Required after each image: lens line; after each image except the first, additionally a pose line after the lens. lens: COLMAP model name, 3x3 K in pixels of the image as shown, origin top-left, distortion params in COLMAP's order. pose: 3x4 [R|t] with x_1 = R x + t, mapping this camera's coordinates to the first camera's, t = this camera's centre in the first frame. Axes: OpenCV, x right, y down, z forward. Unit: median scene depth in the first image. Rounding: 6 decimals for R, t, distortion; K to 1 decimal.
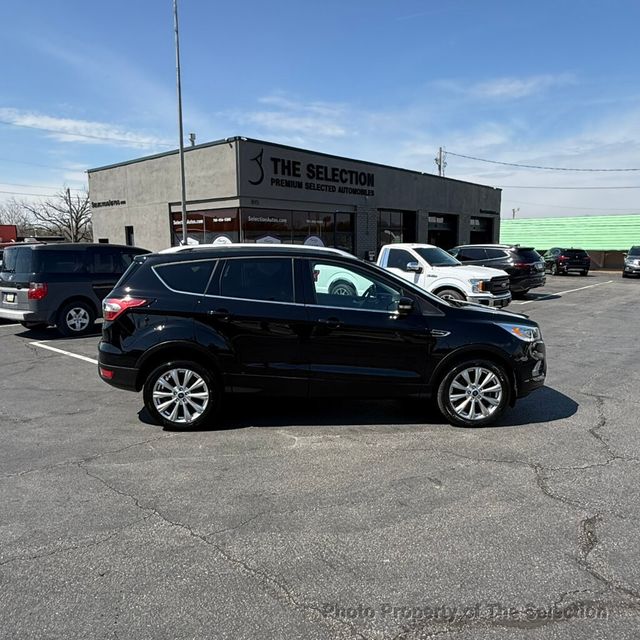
lens RADIAL K [[515.1, 0, 320.0], [0, 515.1, 320.0], [0, 0, 1]] dist [0.008007, 0.004538]
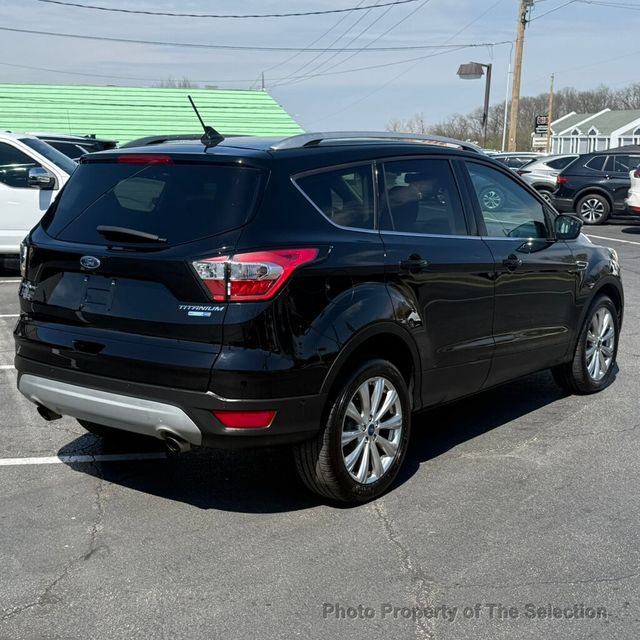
lens RADIAL K [[994.7, 0, 313.2], [0, 994.7, 319.0], [0, 0, 1]] dist [0.052350, 0.011748]
pose [[0.633257, -0.124707, 0.763828, -1.483840], [0.093412, 0.992033, 0.084521, -0.071868], [-0.768283, 0.017827, 0.639862, 0.584384]]
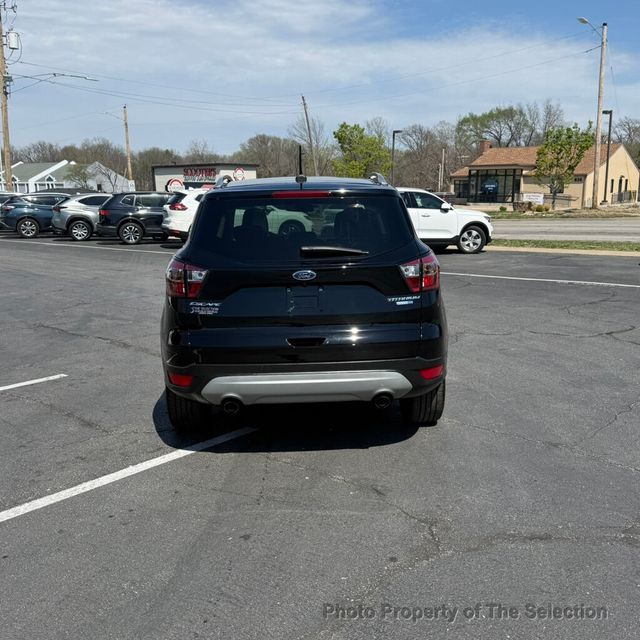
lens RADIAL K [[702.6, 0, 320.0], [0, 702.6, 320.0], [0, 0, 1]] dist [0.177373, -0.351054]
pose [[-0.013608, -0.177713, 0.983988, -1.835491], [0.142940, 0.973627, 0.177818, -0.197026], [-0.989638, 0.143071, 0.012153, 1.627714]]
